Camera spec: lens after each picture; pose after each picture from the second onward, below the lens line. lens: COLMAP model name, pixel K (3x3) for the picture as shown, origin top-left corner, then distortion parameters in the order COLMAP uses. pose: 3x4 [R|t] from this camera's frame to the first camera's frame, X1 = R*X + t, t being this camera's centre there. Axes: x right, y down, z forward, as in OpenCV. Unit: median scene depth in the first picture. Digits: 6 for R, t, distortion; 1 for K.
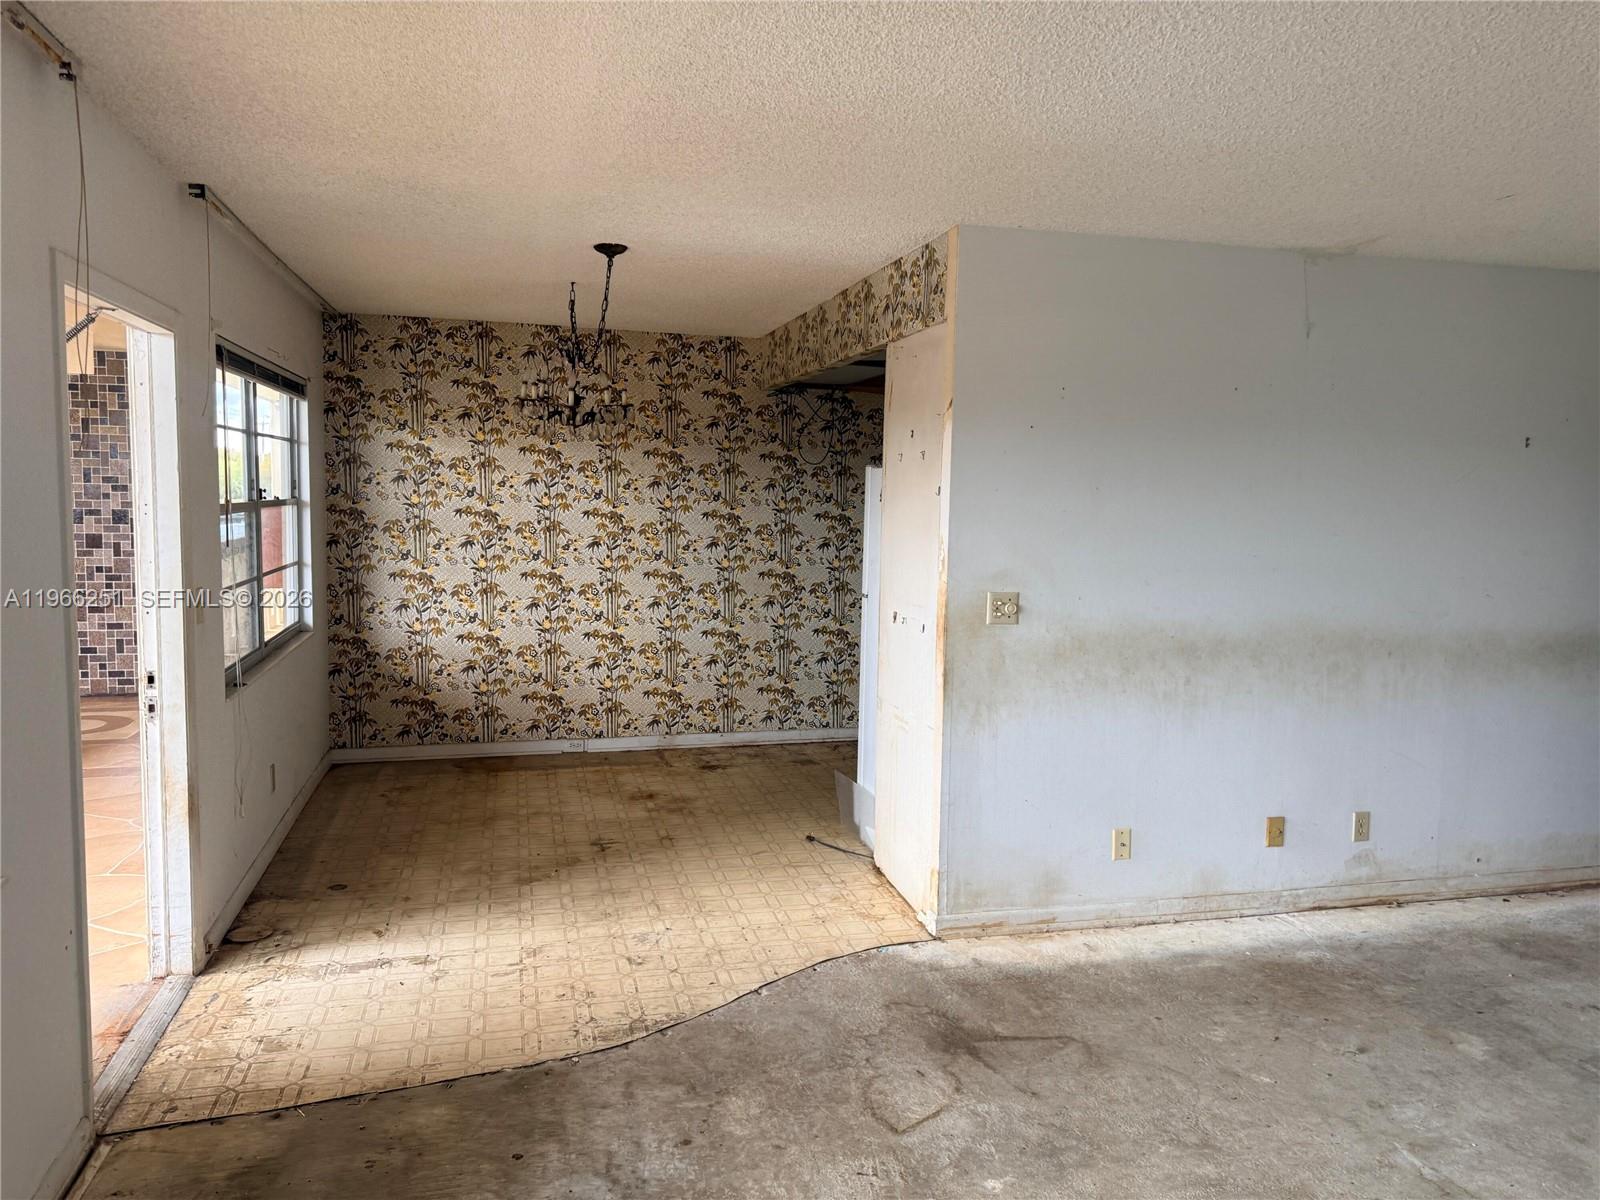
lens RADIAL K [[1120.2, 0, 794.4], [0, 1120.2, 591.2], [0, 0, 1]] dist [0.138895, -0.177262]
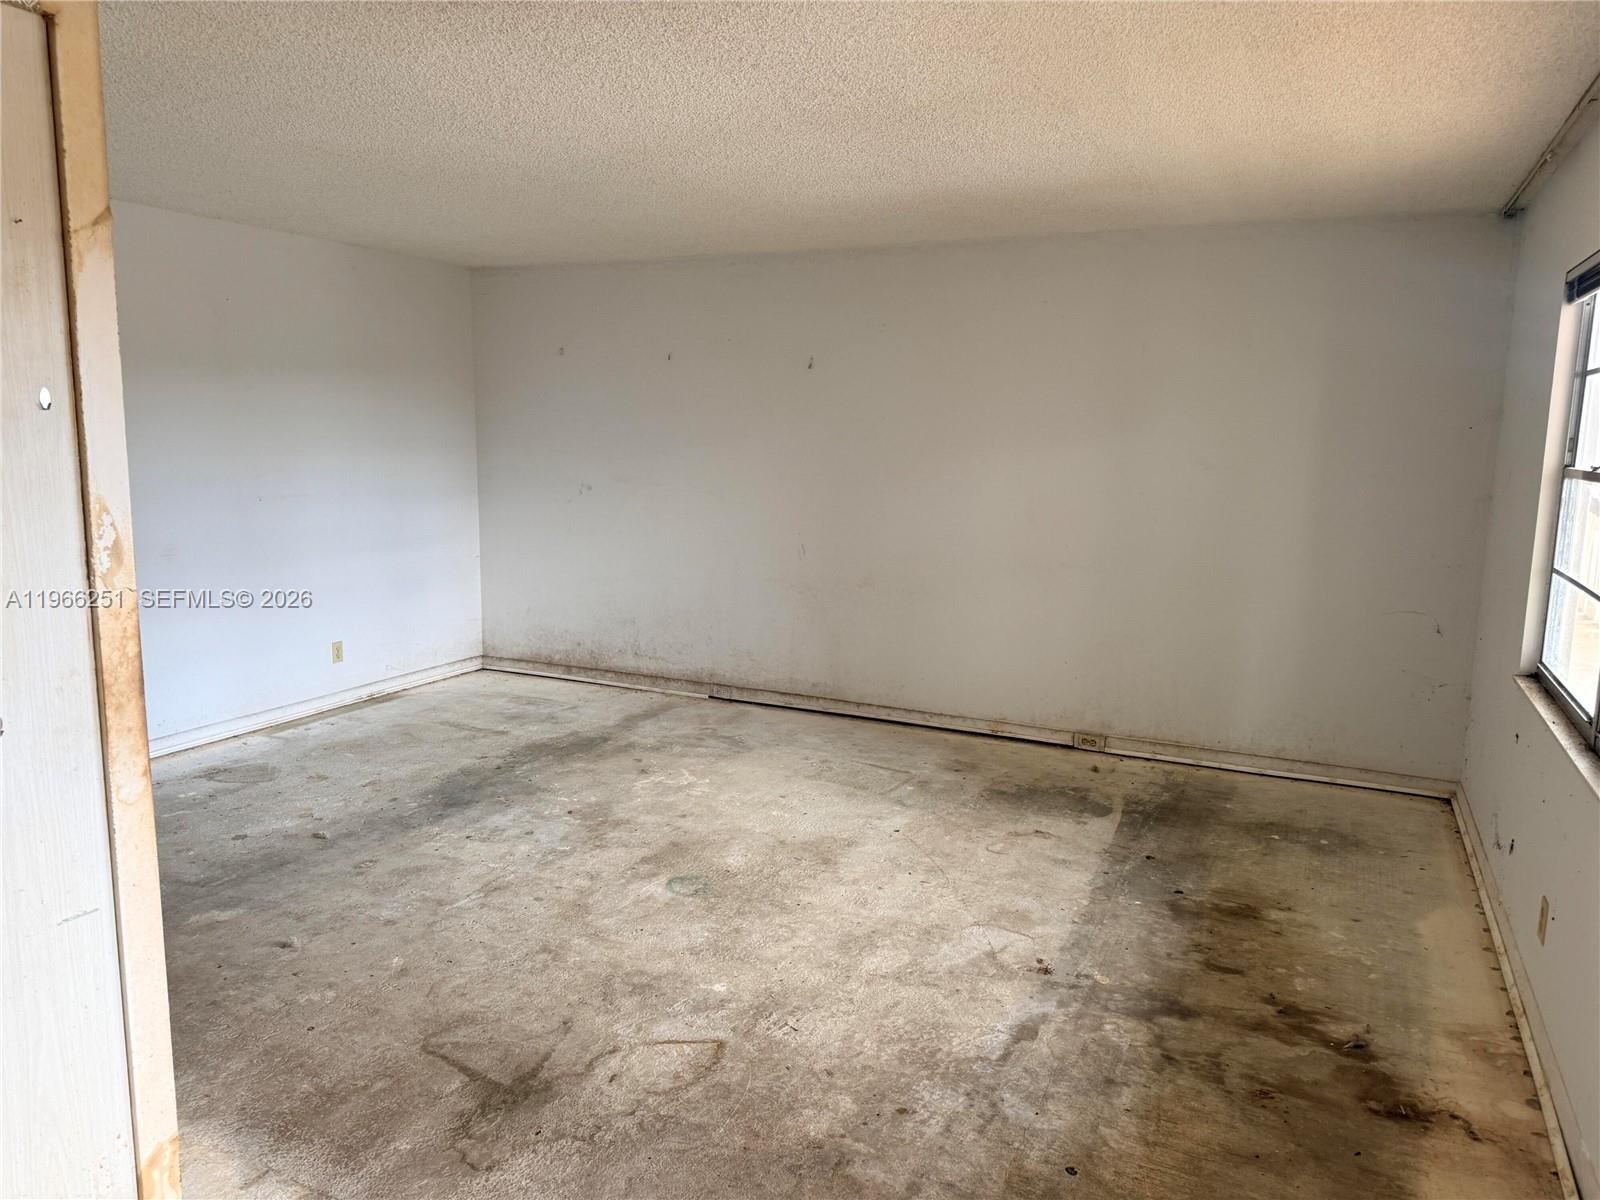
lens RADIAL K [[1118.0, 0, 800.0], [0, 1118.0, 600.0], [0, 0, 1]] dist [0.120769, -0.209920]
pose [[-0.768041, -0.126917, 0.627698, -0.528680], [0.029136, 0.972225, 0.232230, -0.143947], [-0.639737, 0.196651, -0.743011, 1.556191]]
